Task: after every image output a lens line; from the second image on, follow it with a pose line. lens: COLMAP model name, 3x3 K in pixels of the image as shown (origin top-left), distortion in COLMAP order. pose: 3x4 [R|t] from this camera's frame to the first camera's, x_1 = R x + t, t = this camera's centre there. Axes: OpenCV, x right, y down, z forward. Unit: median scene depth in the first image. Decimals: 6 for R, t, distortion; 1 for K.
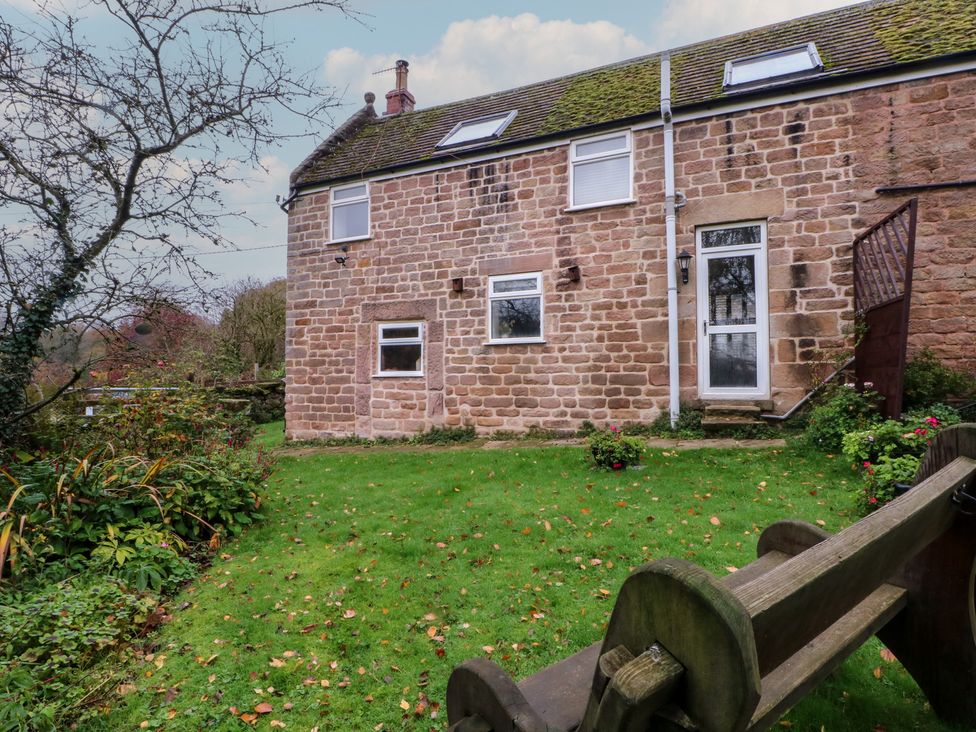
lens RADIAL K [[522.6, 0, 488.0], [0, 522.6, 366.0], [0, 0, 1]] dist [0.000134, -0.012282]
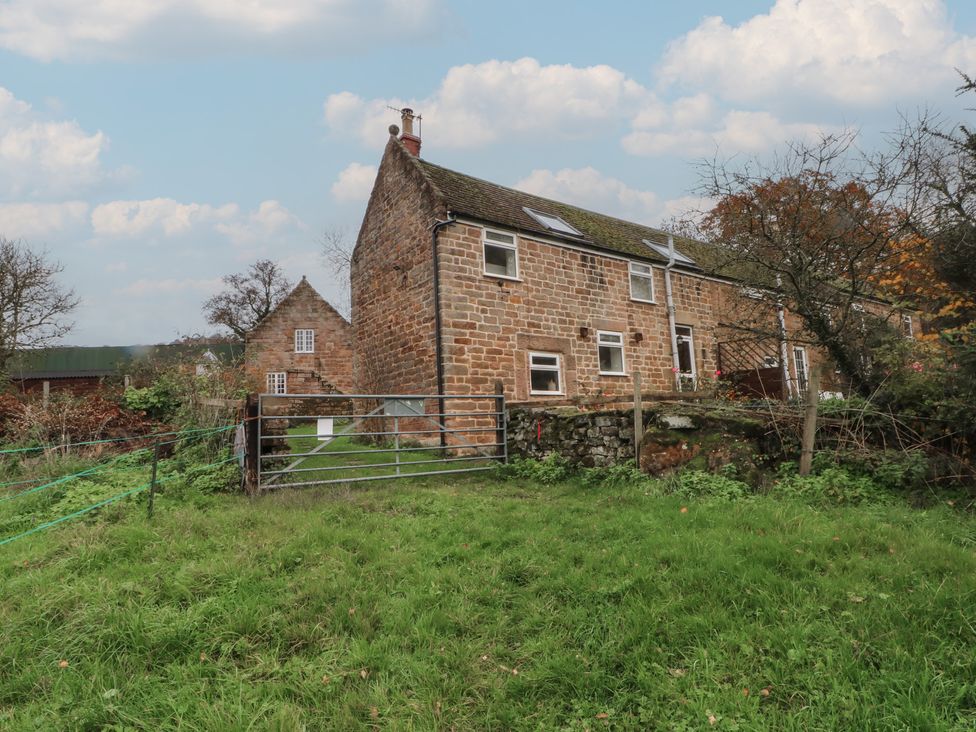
lens RADIAL K [[522.6, 0, 488.0], [0, 522.6, 366.0], [0, 0, 1]] dist [0.000134, -0.012282]
pose [[0.526633, 0.085528, 0.845779, -1.362266], [0.000856, 0.994872, -0.101138, 0.080634], [-0.850092, 0.053987, 0.523859, 0.462623]]
